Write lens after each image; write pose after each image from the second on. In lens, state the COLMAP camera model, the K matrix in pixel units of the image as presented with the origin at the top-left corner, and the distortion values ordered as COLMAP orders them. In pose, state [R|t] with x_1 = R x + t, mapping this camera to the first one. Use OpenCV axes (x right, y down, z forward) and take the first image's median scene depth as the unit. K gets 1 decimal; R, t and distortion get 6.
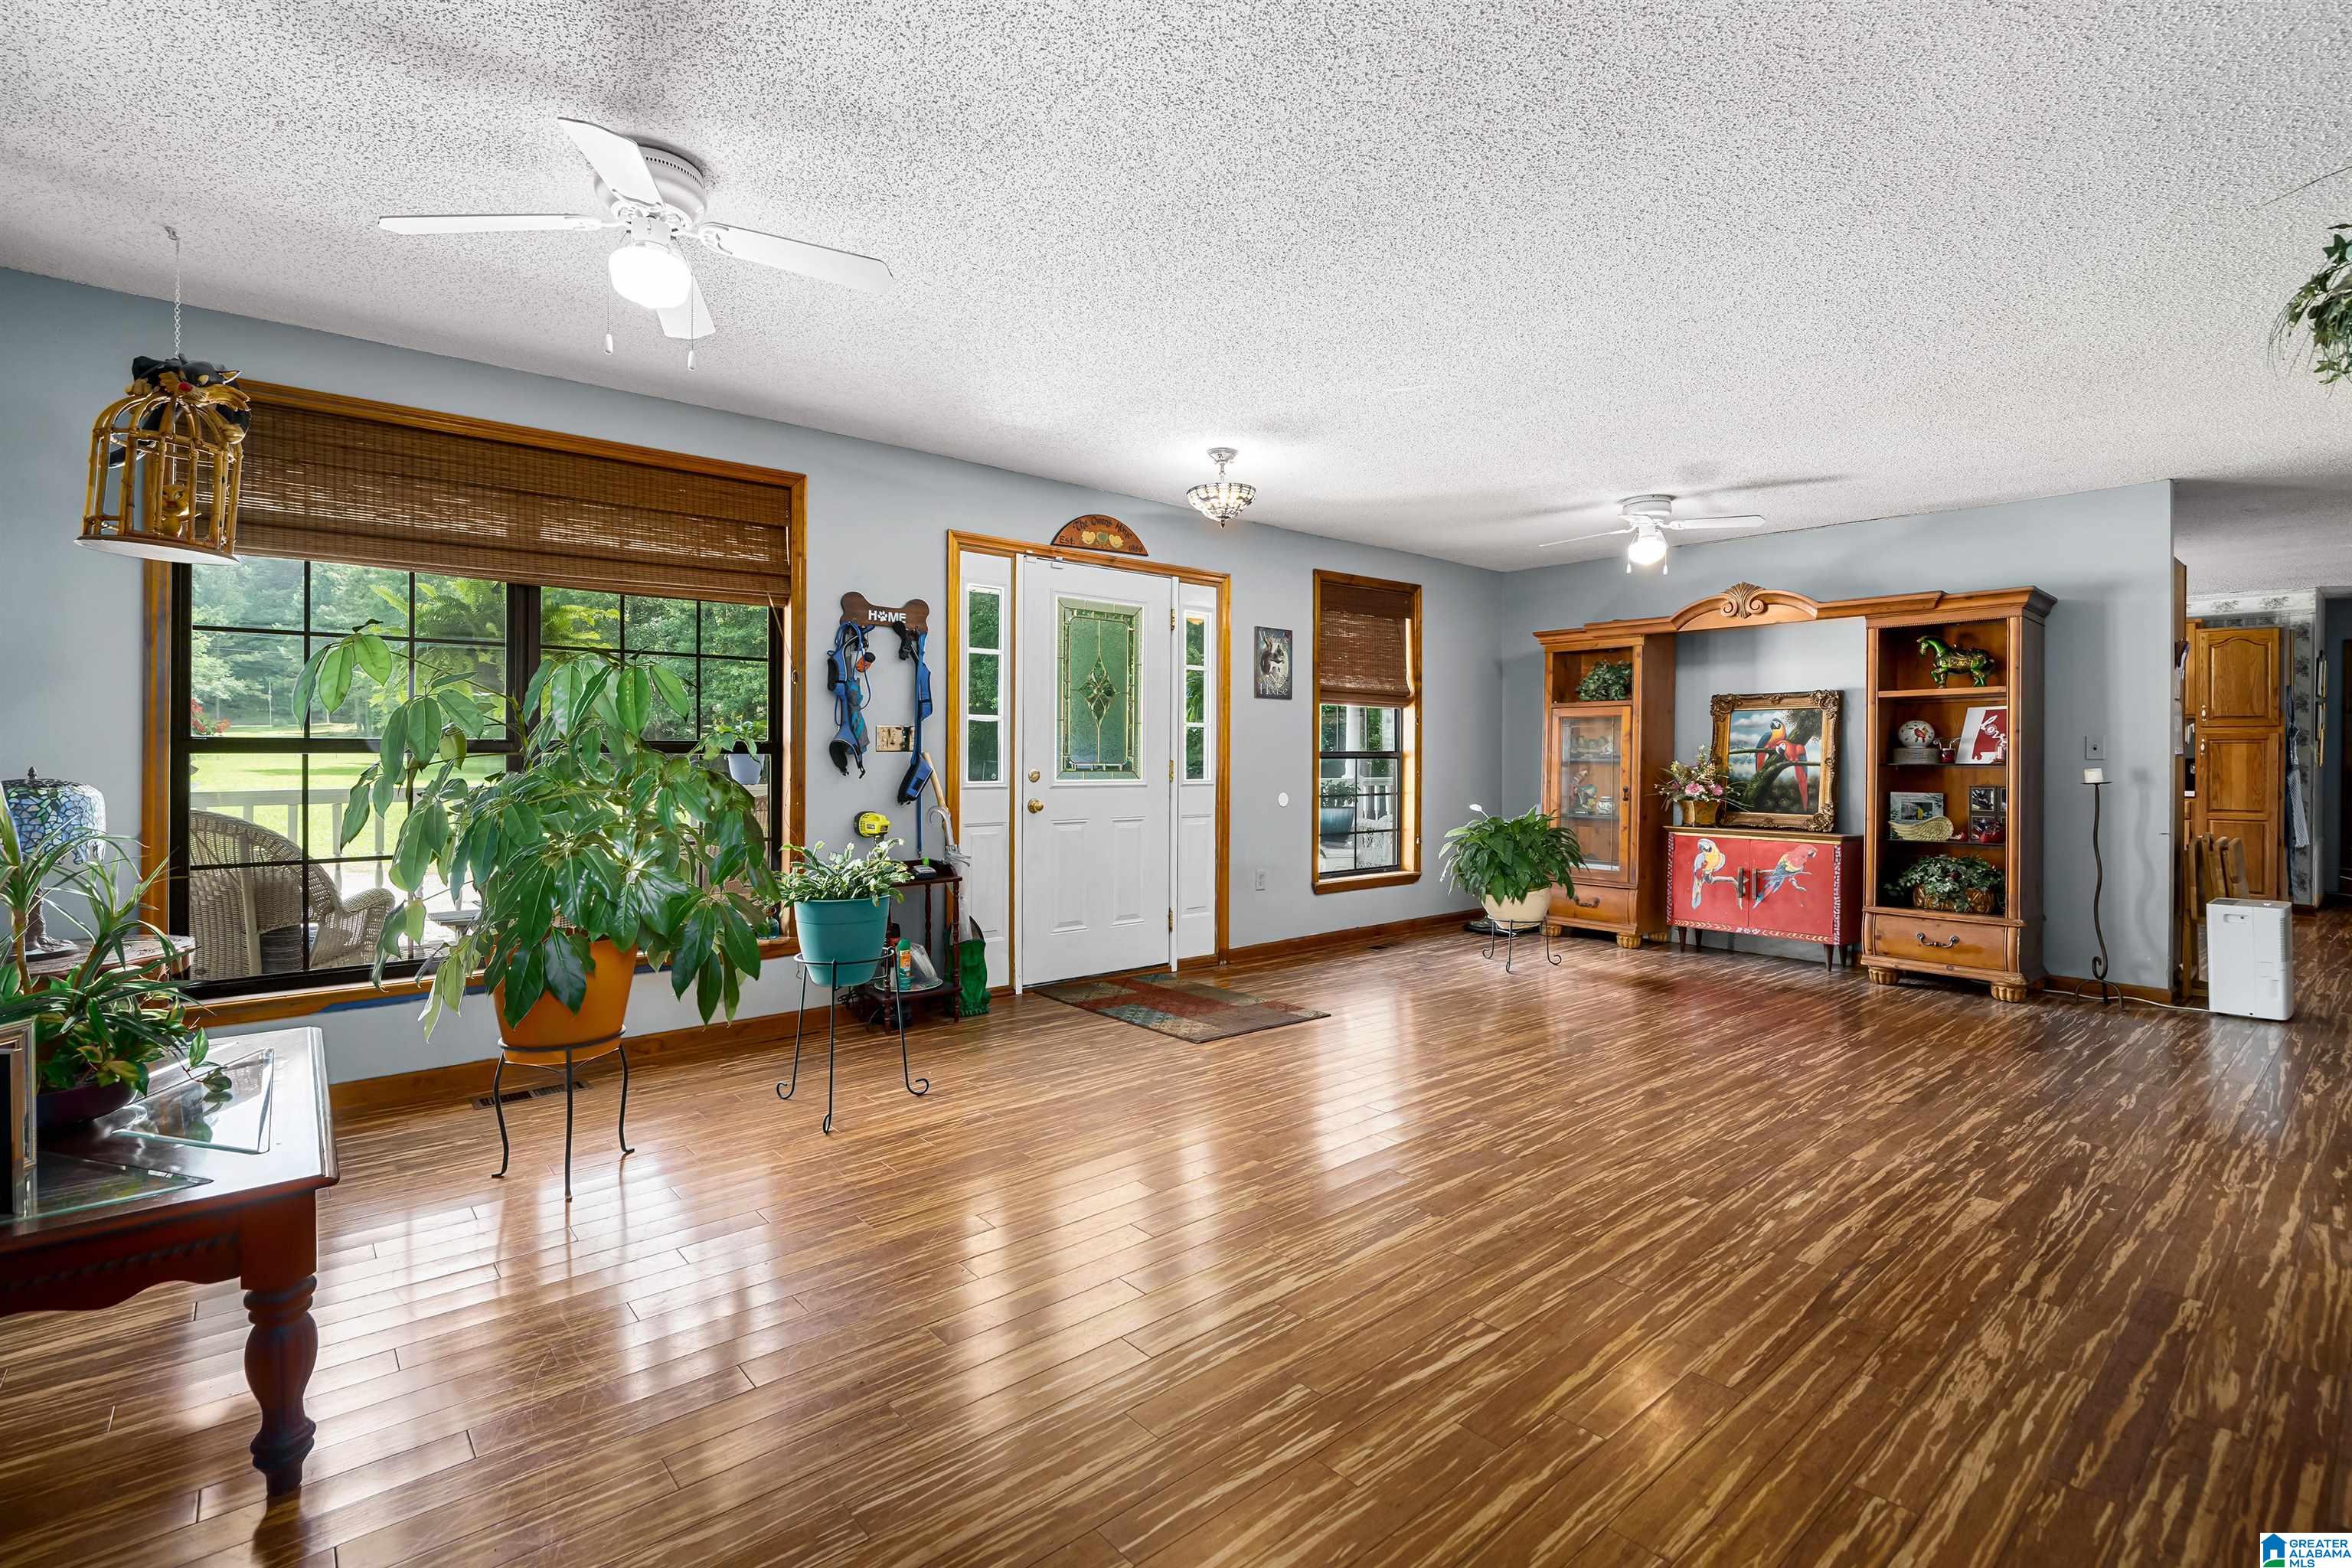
lens RADIAL K [[1062.5, 0, 1174.5], [0, 1062.5, 767.8], [0, 0, 1]] dist [0.000304, -0.000039]
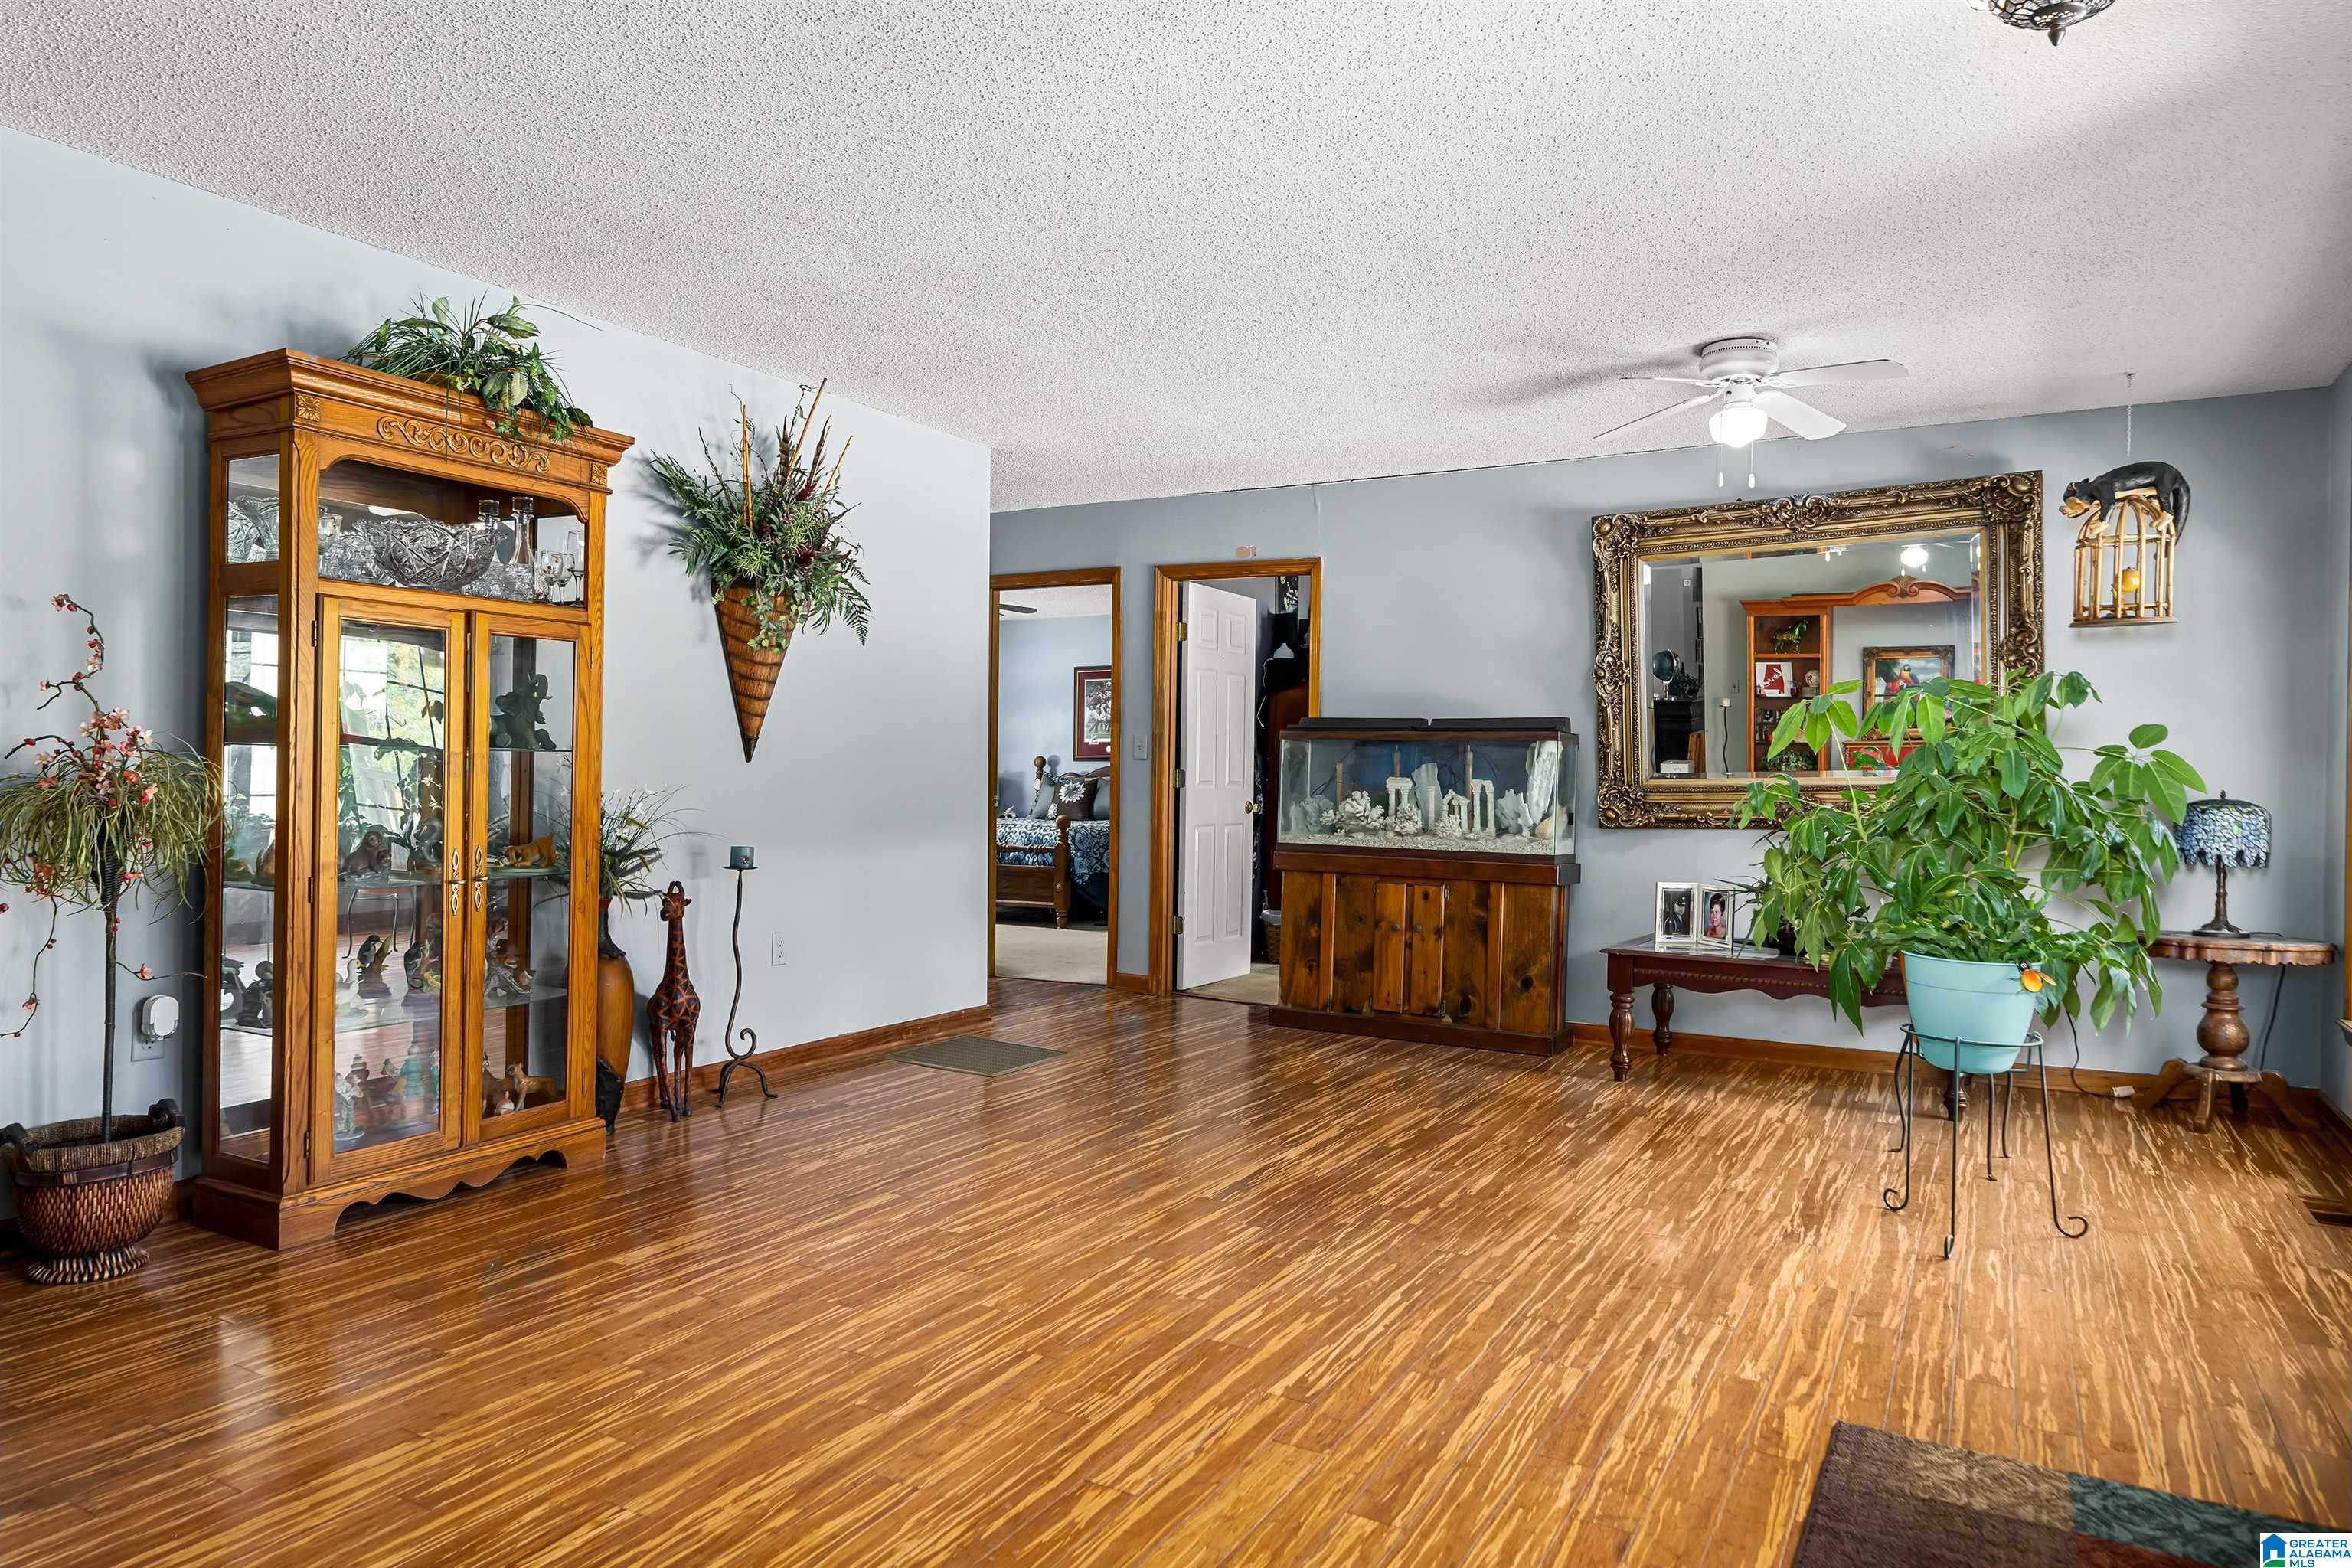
lens RADIAL K [[1459.3, 0, 1177.1], [0, 1459.3, 776.5], [0, 0, 1]] dist [0.000385, 0.000055]
pose [[-0.936841, -0.013914, -0.349477, 0.516994], [-0.019017, 0.999757, 0.011174, -0.008582], [0.349237, 0.017115, -0.936878, 1.544245]]
